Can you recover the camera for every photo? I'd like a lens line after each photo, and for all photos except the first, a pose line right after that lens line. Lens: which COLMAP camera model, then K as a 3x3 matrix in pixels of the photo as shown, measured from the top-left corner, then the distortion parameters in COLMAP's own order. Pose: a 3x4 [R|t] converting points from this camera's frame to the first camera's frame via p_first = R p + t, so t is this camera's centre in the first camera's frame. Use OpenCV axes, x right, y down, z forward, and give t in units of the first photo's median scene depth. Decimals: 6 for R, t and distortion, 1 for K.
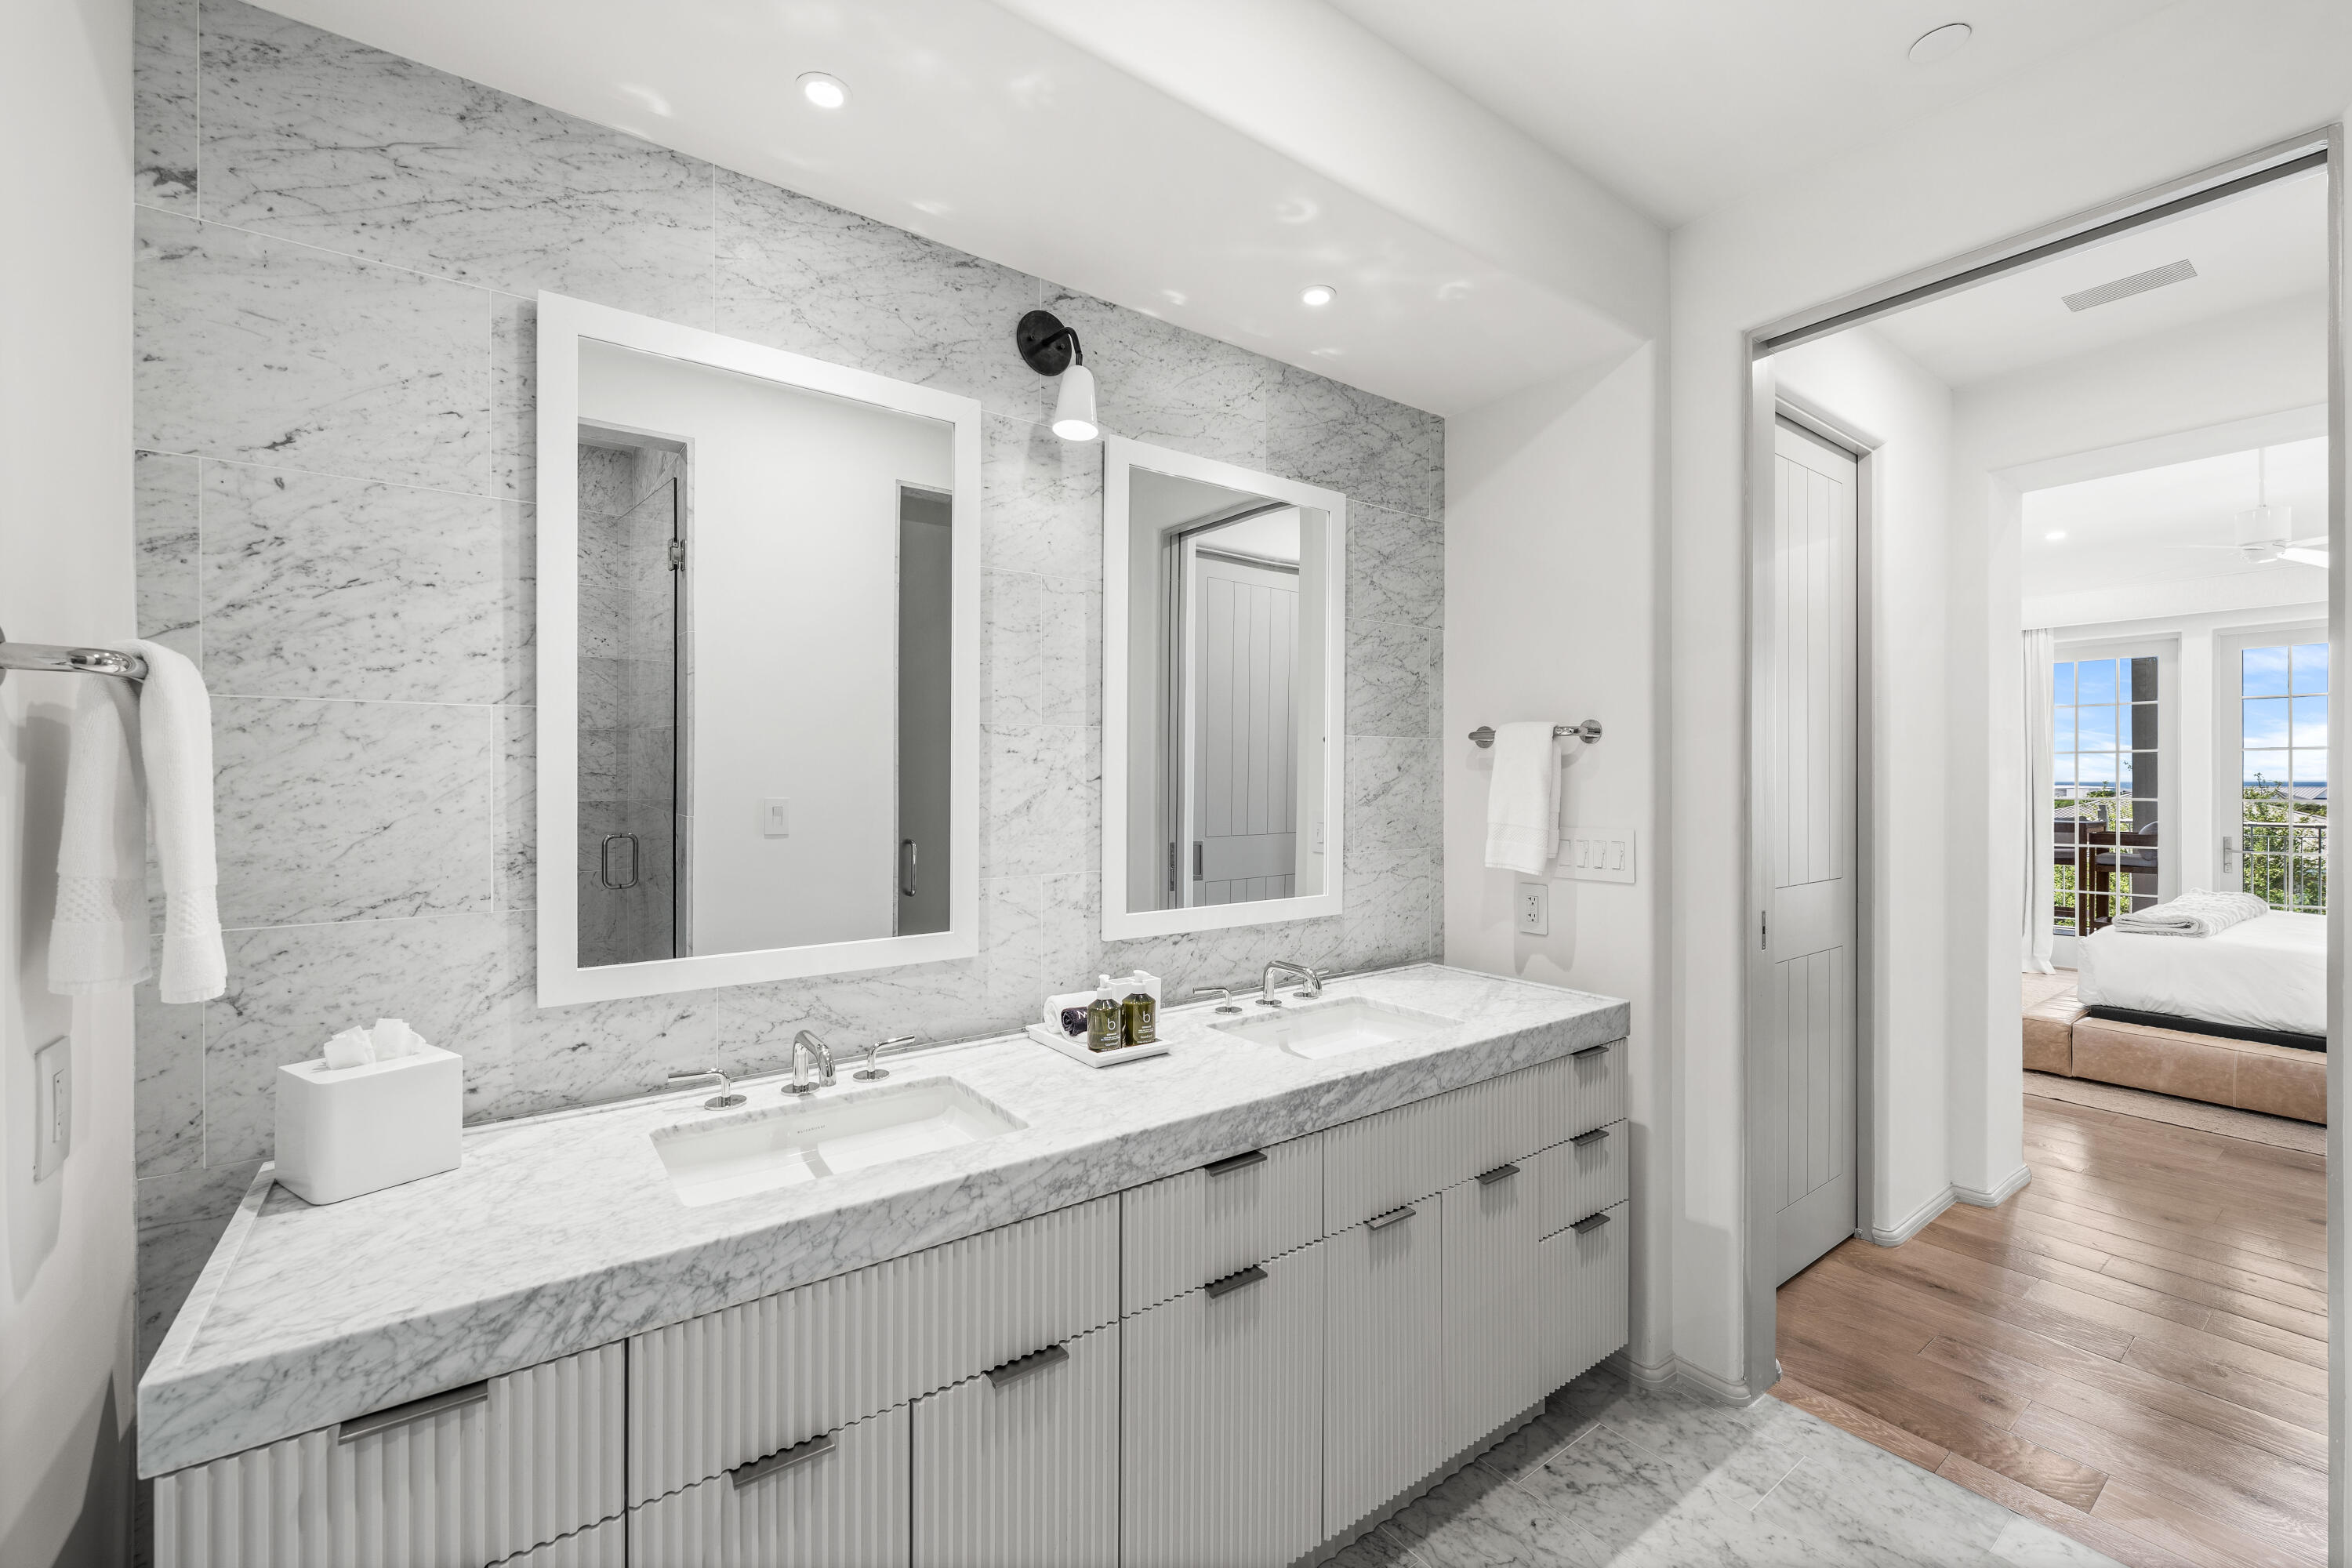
lens RADIAL K [[944.0, 0, 1199.8], [0, 944.0, 779.1], [0, 0, 1]] dist [0.000225, 0.000104]
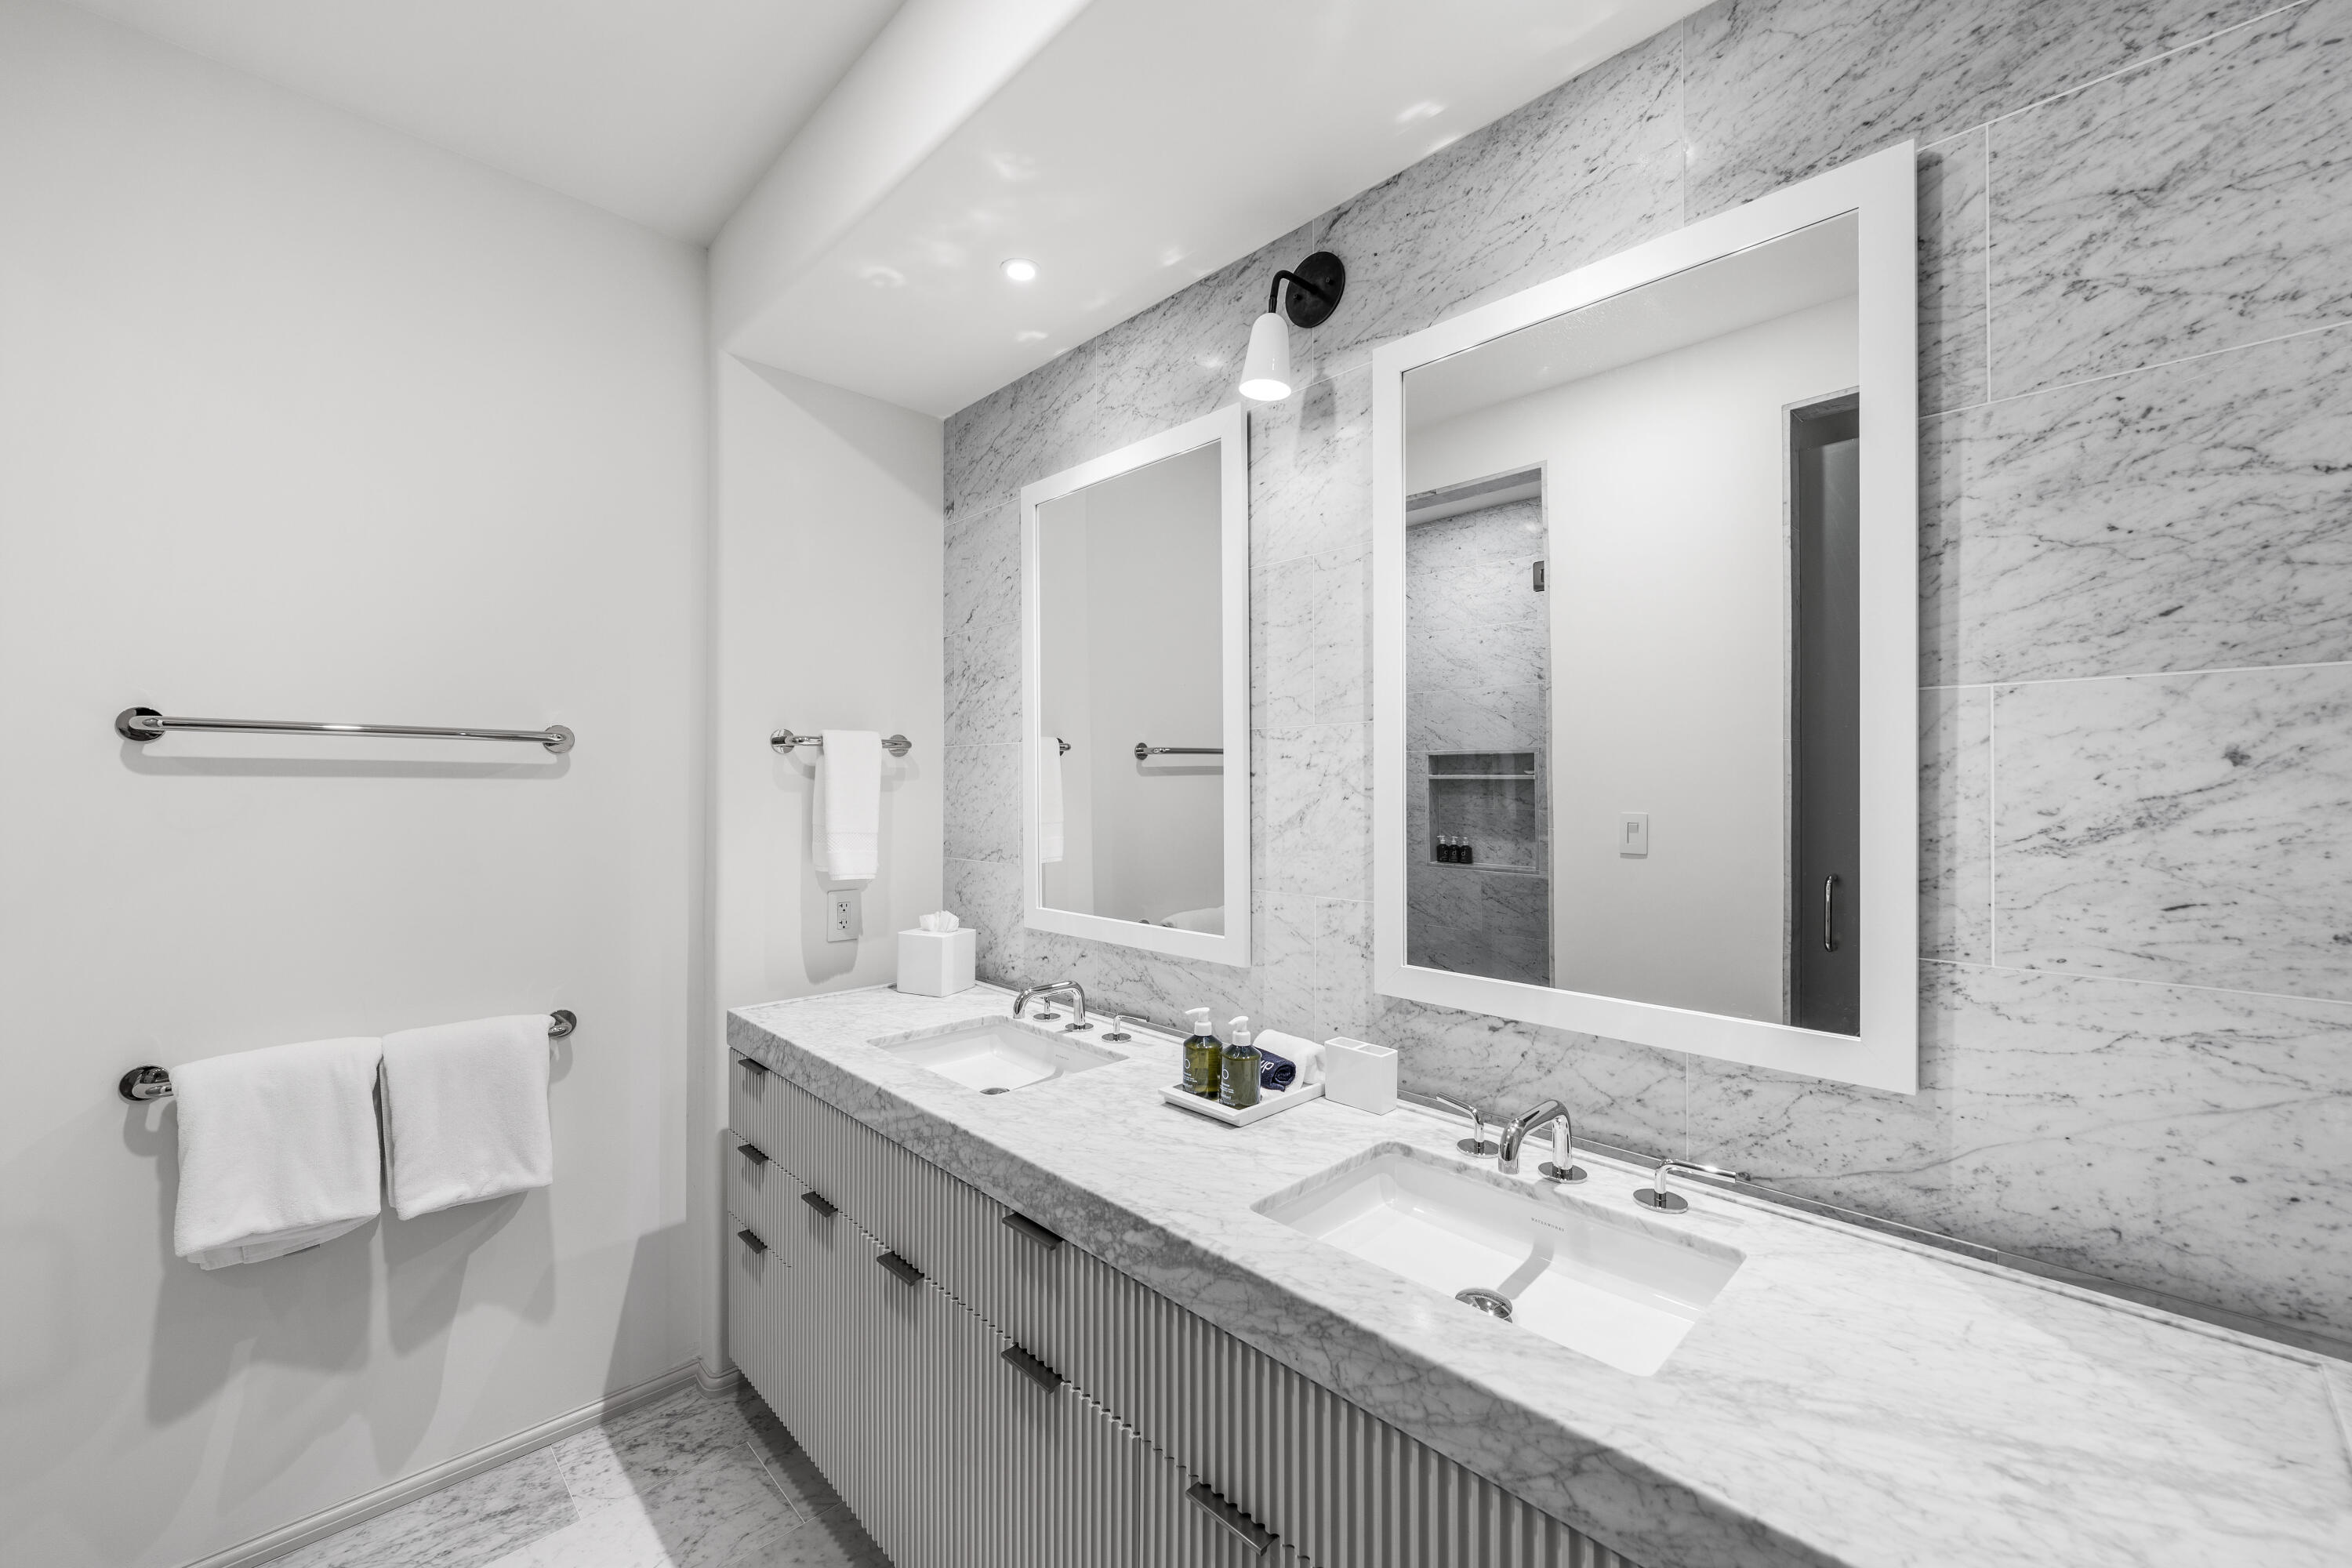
lens RADIAL K [[944.0, 0, 1186.8], [0, 944.0, 778.6], [0, 0, 1]] dist [0.000225, 0.000104]
pose [[0.129307, -0.007839, -0.991574, 0.704364], [-0.001318, 0.999967, -0.008077, -0.000410], [0.991604, 0.002351, 0.129293, 0.788717]]
